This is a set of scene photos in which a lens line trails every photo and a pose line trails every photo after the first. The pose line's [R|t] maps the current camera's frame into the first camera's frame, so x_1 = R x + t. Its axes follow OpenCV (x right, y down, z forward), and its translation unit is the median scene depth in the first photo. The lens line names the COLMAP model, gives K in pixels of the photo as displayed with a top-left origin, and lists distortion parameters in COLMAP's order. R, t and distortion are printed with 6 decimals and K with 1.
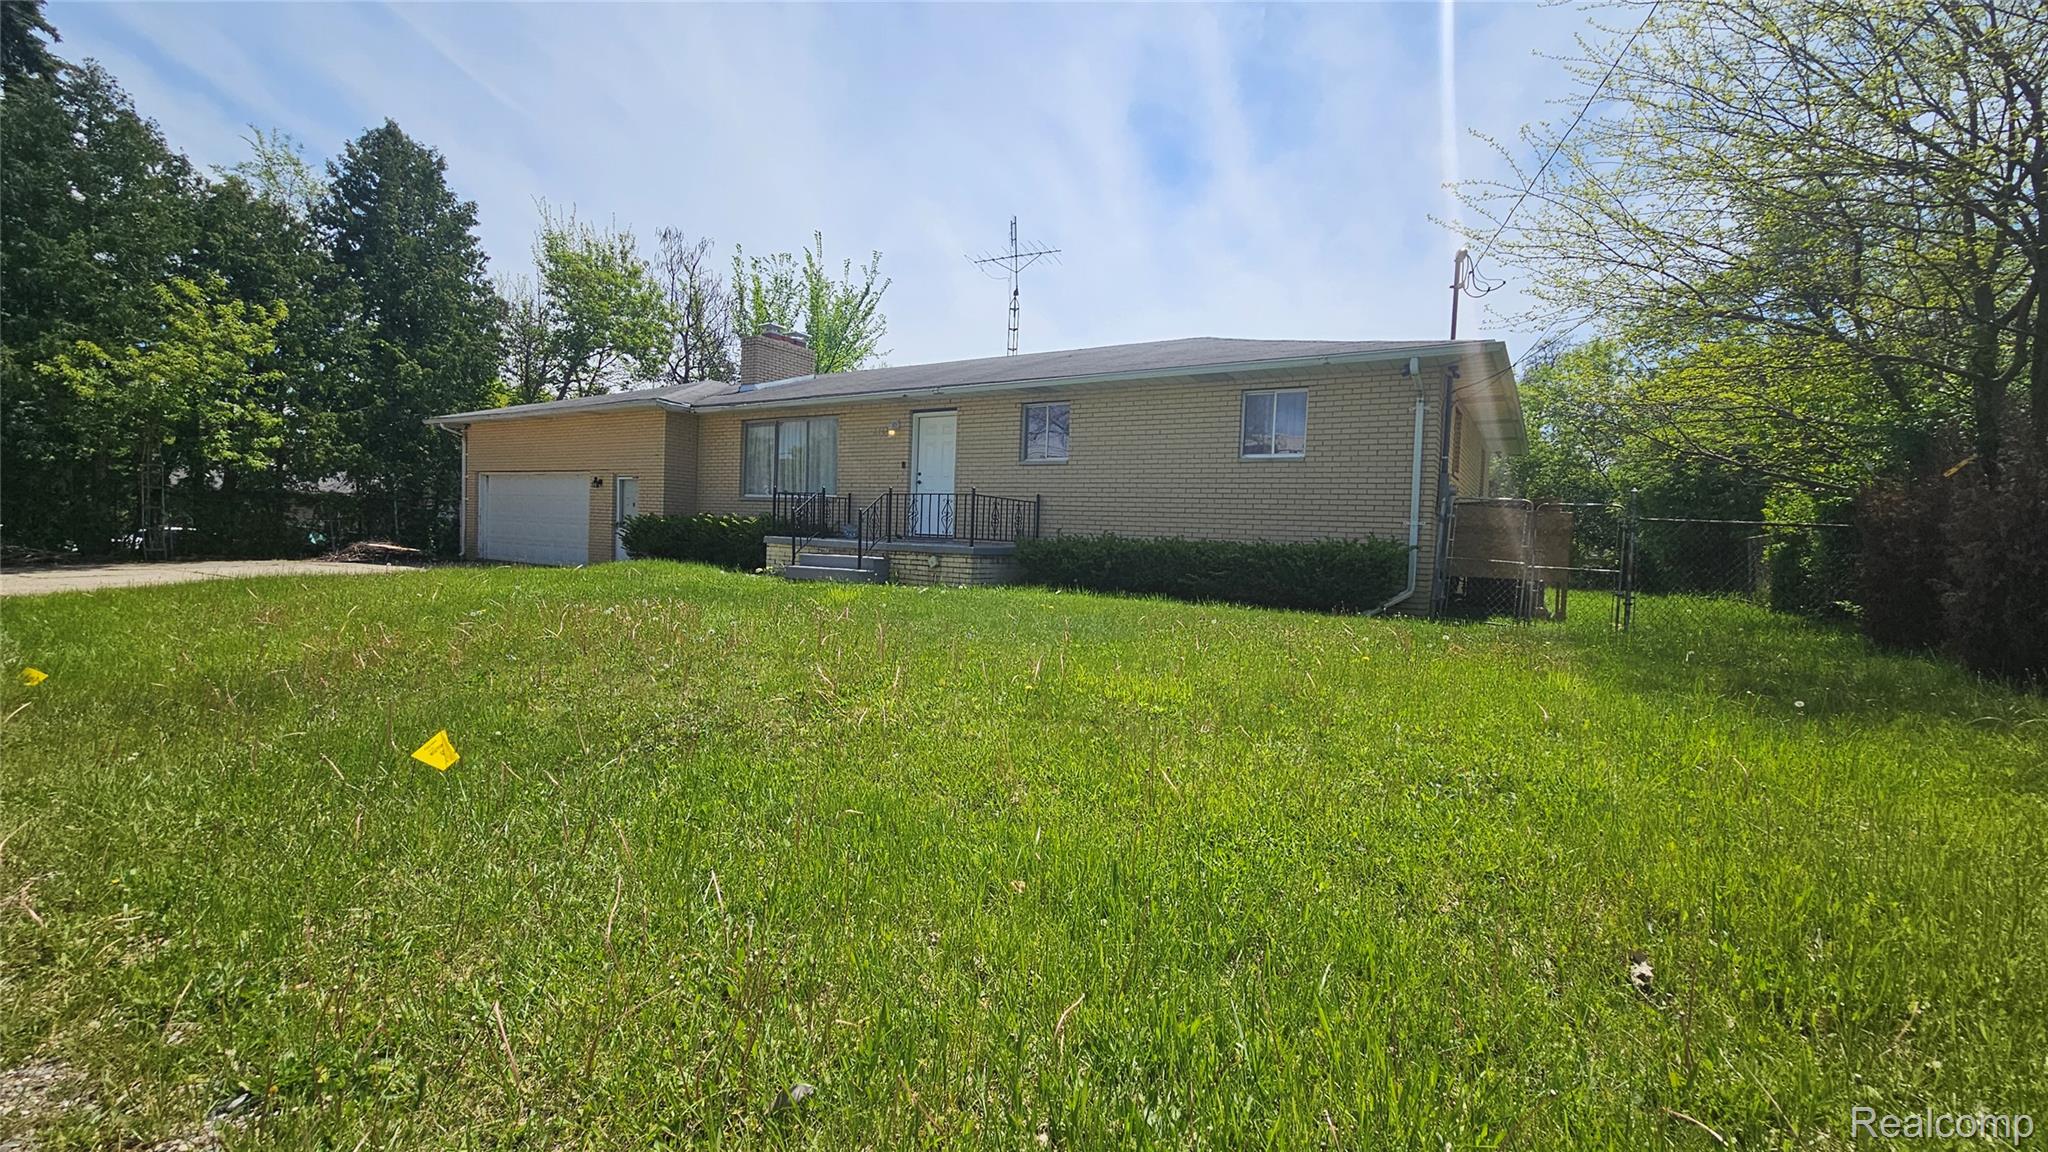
lens RADIAL K [[838.5, 0, 1024.0], [0, 838.5, 576.0], [0, 0, 1]] dist [0.001109, -0.000940]
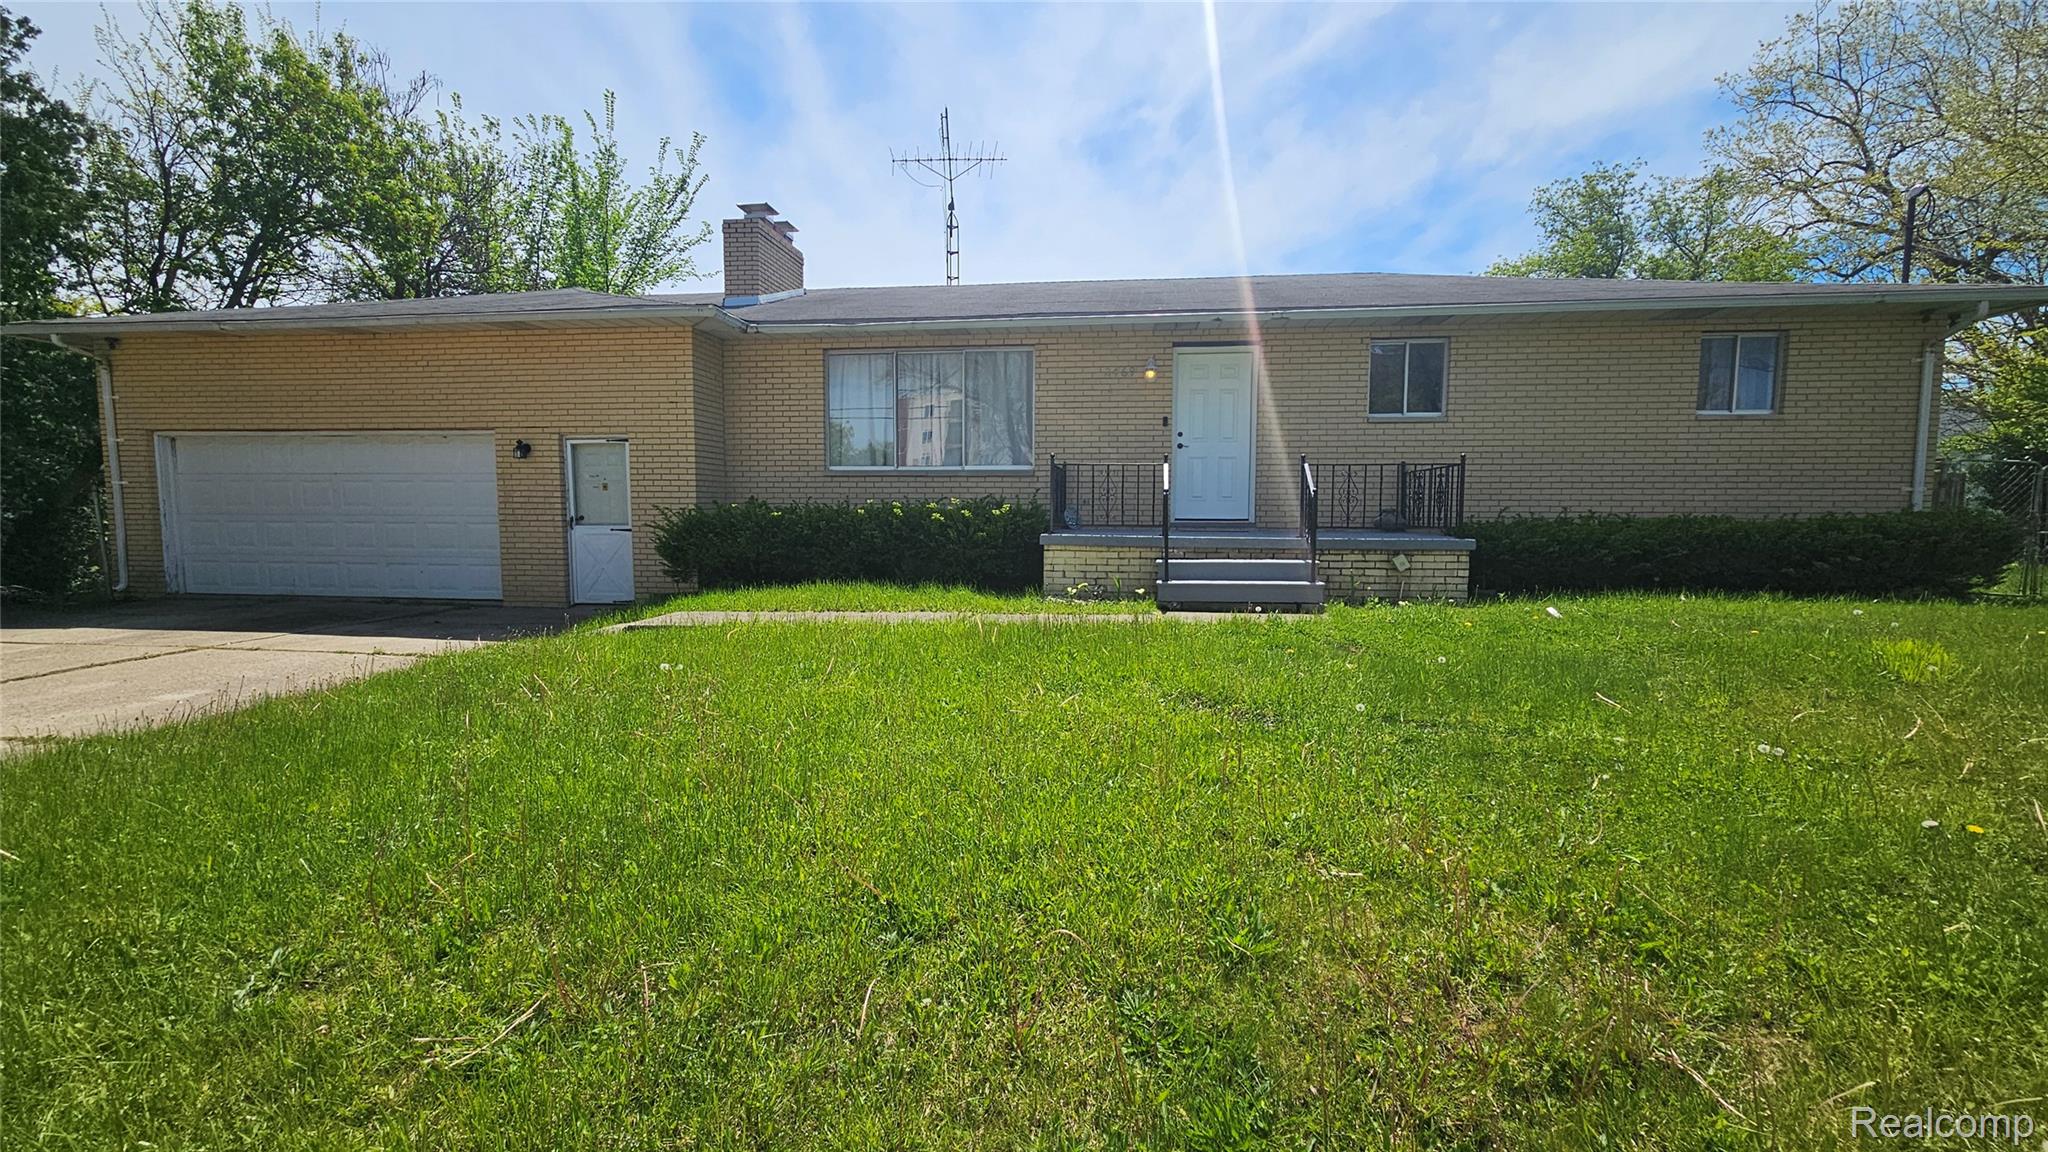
lens RADIAL K [[838.5, 0, 1024.0], [0, 838.5, 576.0], [0, 0, 1]] dist [0.001109, -0.000940]
pose [[0.906838, -0.071353, 0.415396, -0.417598], [0.051269, 0.996922, 0.059320, -0.039404], [-0.418350, -0.032497, 0.907705, 0.314304]]
